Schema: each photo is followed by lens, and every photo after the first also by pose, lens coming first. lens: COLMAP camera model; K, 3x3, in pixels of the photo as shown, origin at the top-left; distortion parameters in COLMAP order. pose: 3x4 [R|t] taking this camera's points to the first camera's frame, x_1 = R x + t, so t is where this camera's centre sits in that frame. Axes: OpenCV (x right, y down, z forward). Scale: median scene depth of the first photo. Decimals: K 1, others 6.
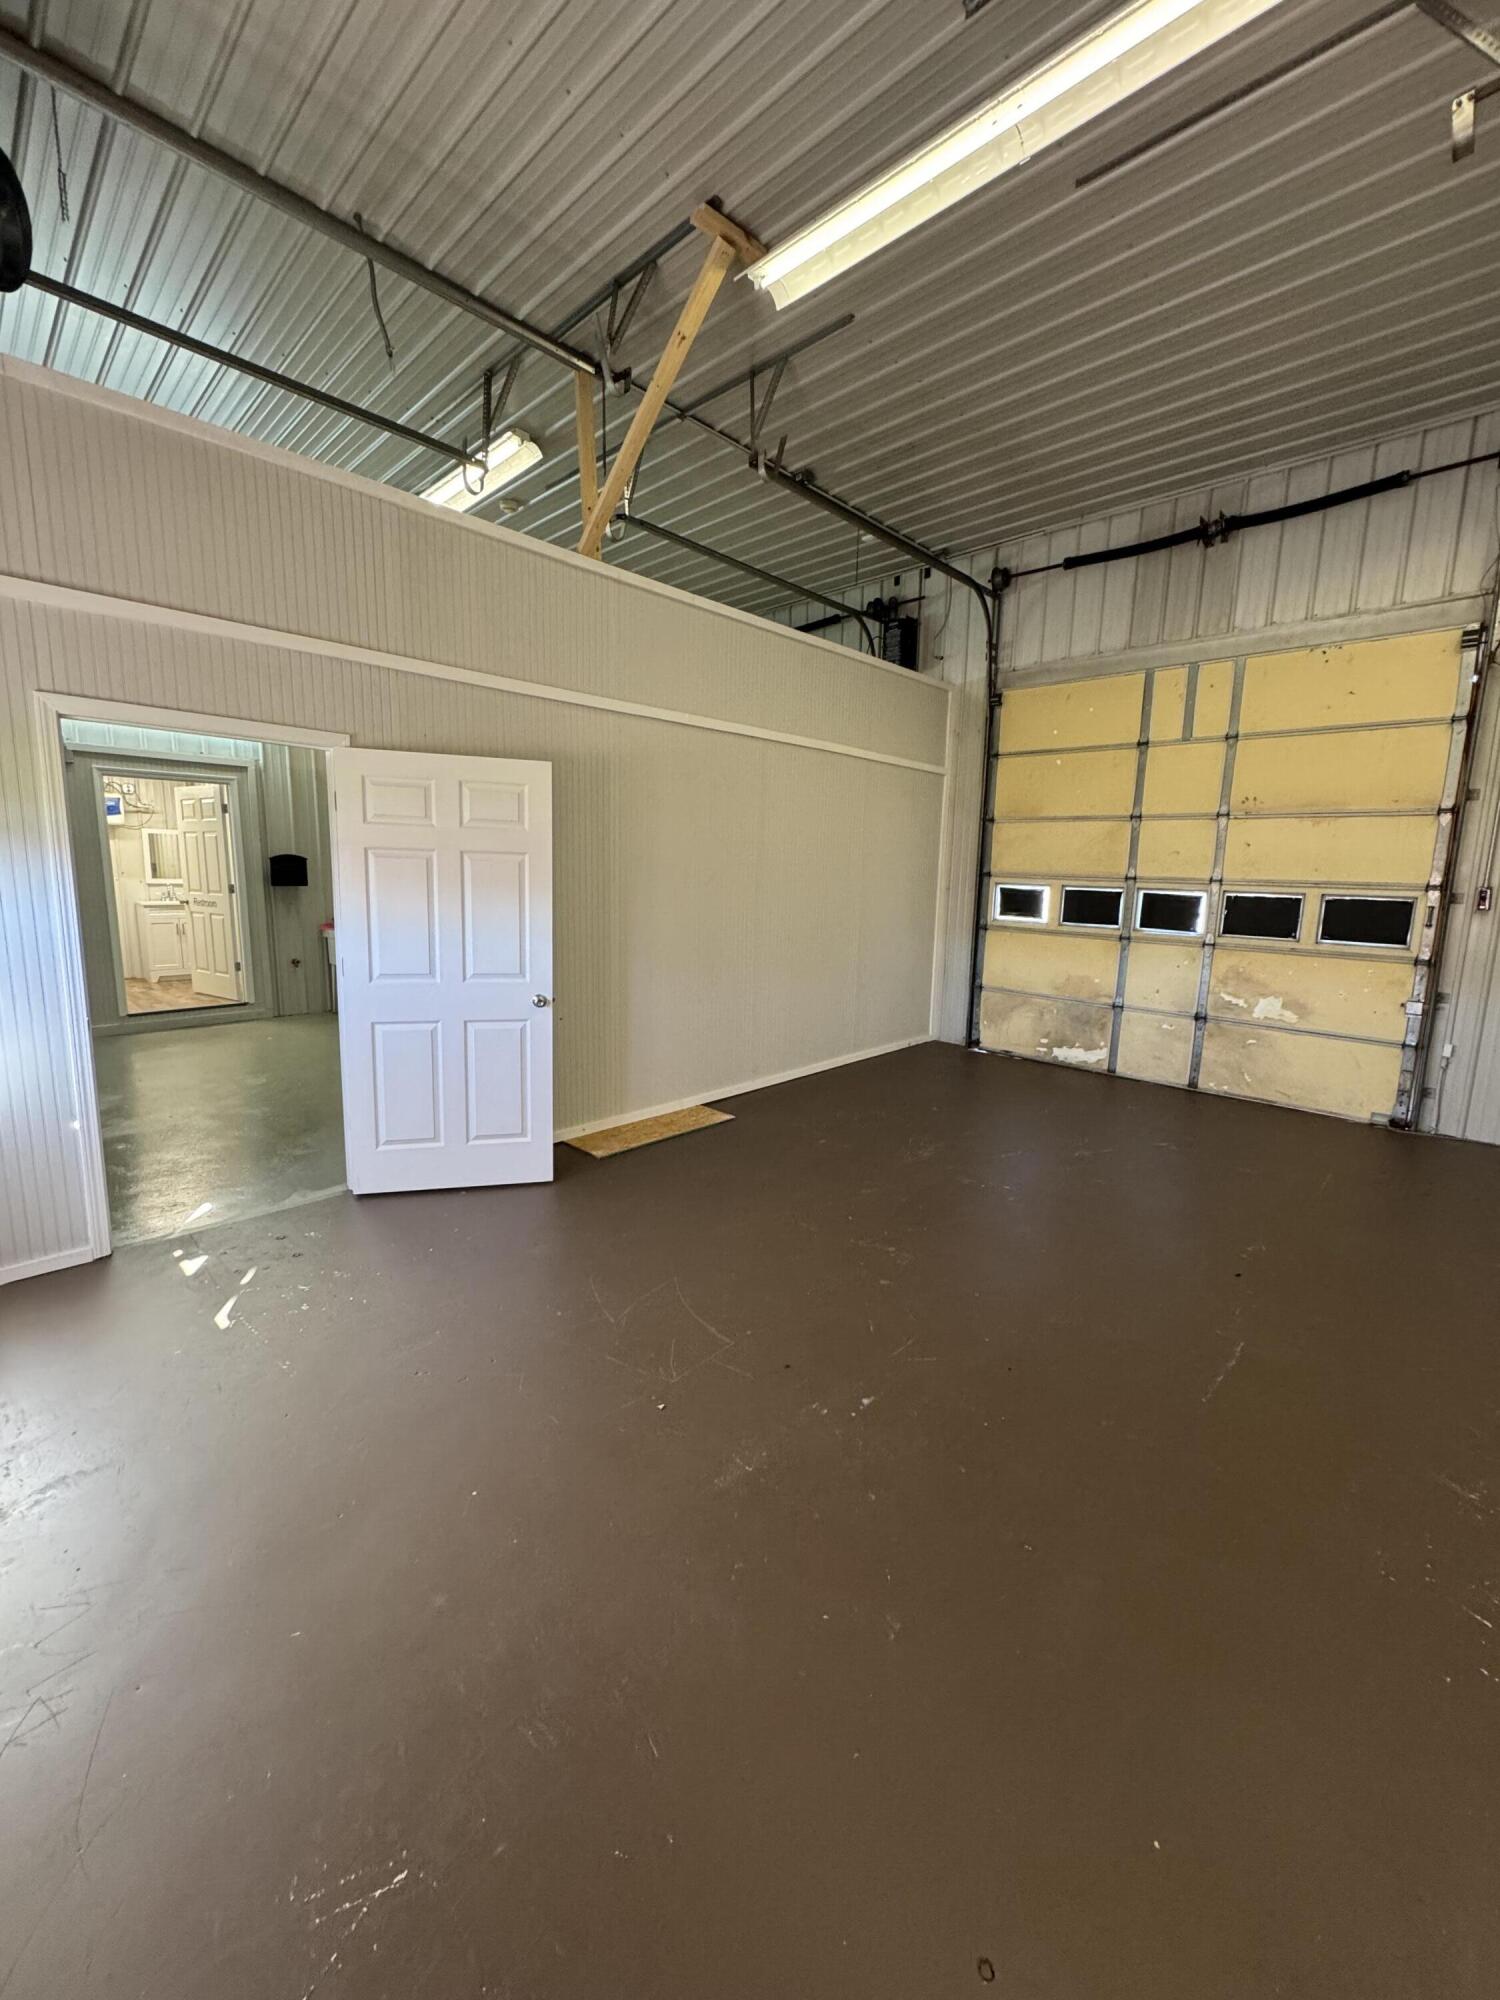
lens RADIAL K [[795.1, 0, 749.7], [0, 795.1, 999.2], [0, 0, 1]] dist [-0.003374, 0.000512]
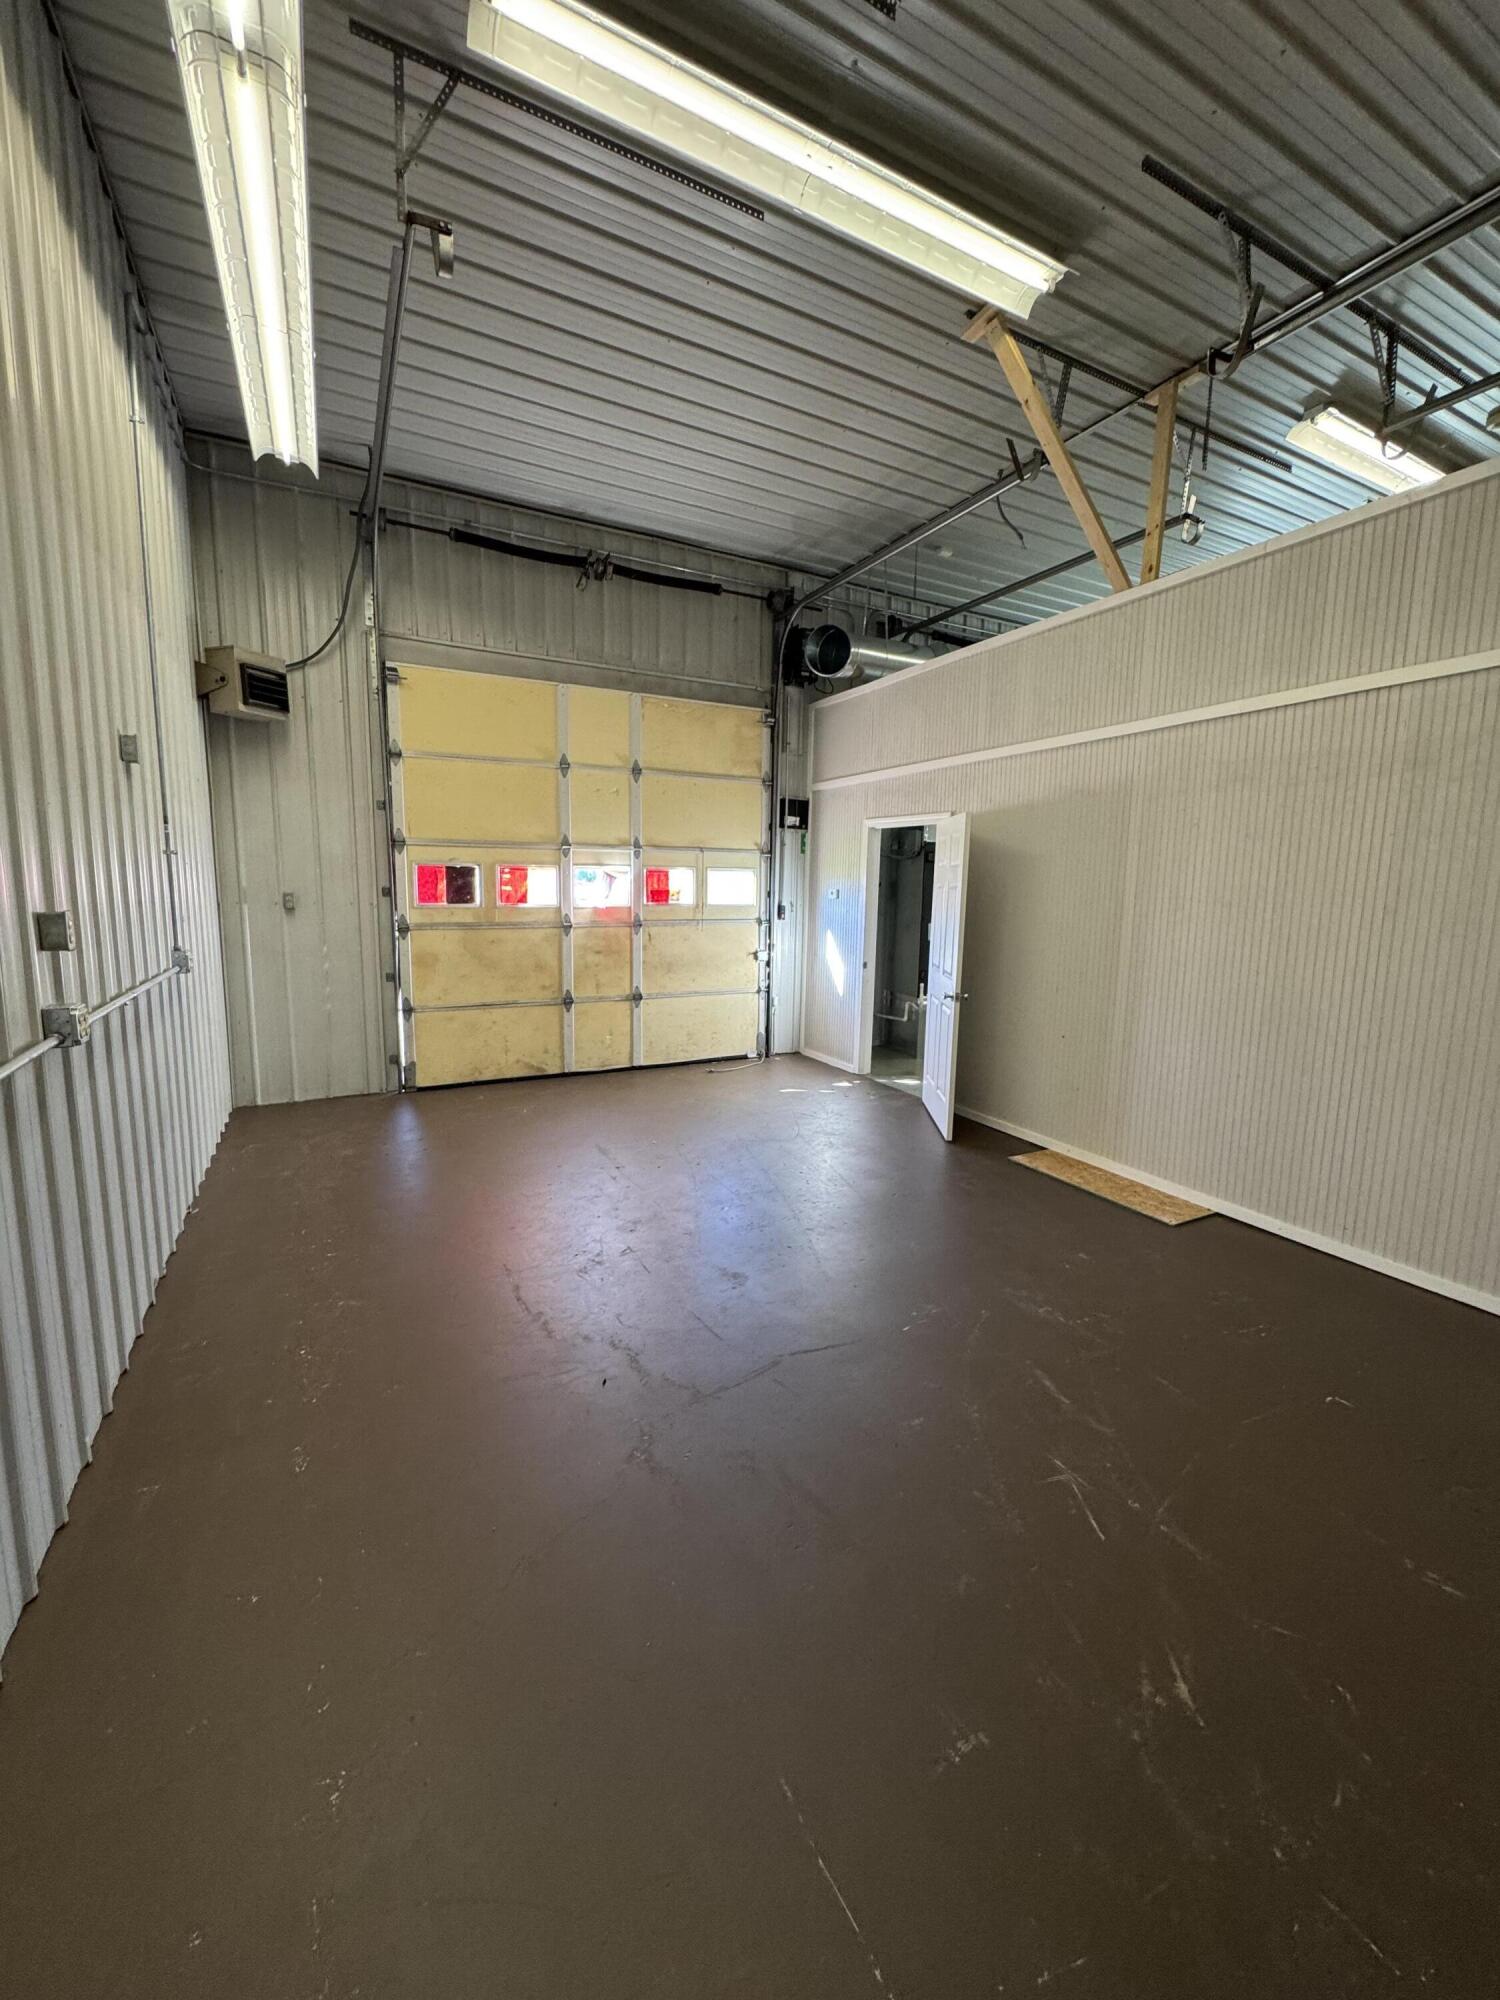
lens RADIAL K [[795.1, 0, 753.0], [0, 795.1, 994.8], [0, 0, 1]] dist [-0.003374, 0.000512]
pose [[-0.312055, 0.104812, -0.944265, 0.857757], [-0.171248, 0.971412, 0.164418, -0.131756], [0.934503, 0.213011, -0.285185, 0.839536]]
